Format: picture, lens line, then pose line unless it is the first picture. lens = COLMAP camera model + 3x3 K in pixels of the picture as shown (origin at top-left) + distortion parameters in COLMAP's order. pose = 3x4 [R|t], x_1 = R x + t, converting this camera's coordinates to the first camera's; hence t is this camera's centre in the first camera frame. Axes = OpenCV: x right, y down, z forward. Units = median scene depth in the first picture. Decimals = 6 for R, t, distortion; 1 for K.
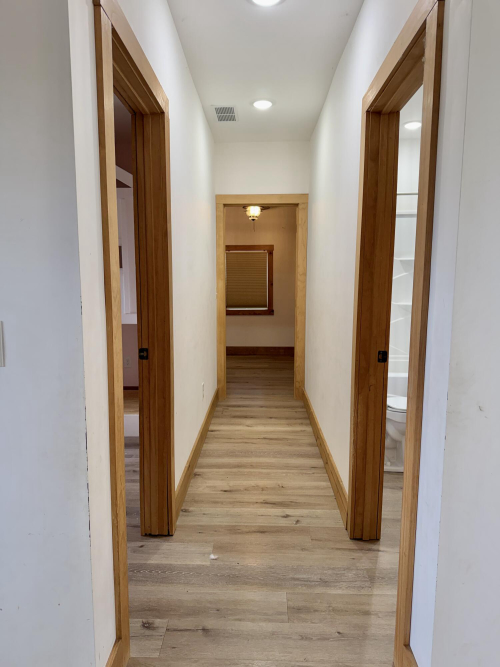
lens RADIAL K [[465.6, 0, 250.0], [0, 465.6, 333.5], [0, 0, 1]] dist [0.097374, -0.128979]
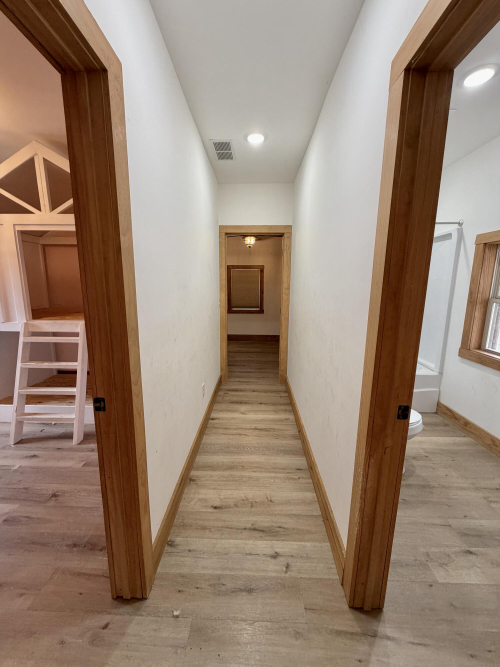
lens RADIAL K [[266.2, 0, 251.3], [0, 266.2, 330.6], [0, 0, 1]] dist [0.000853, 0.000060]
pose [[0.999962, 0.006800, 0.005507, 0.018004], [-0.007089, 0.998504, 0.054209, -0.075688], [-0.005130, -0.054246, 0.998514, 0.392805]]
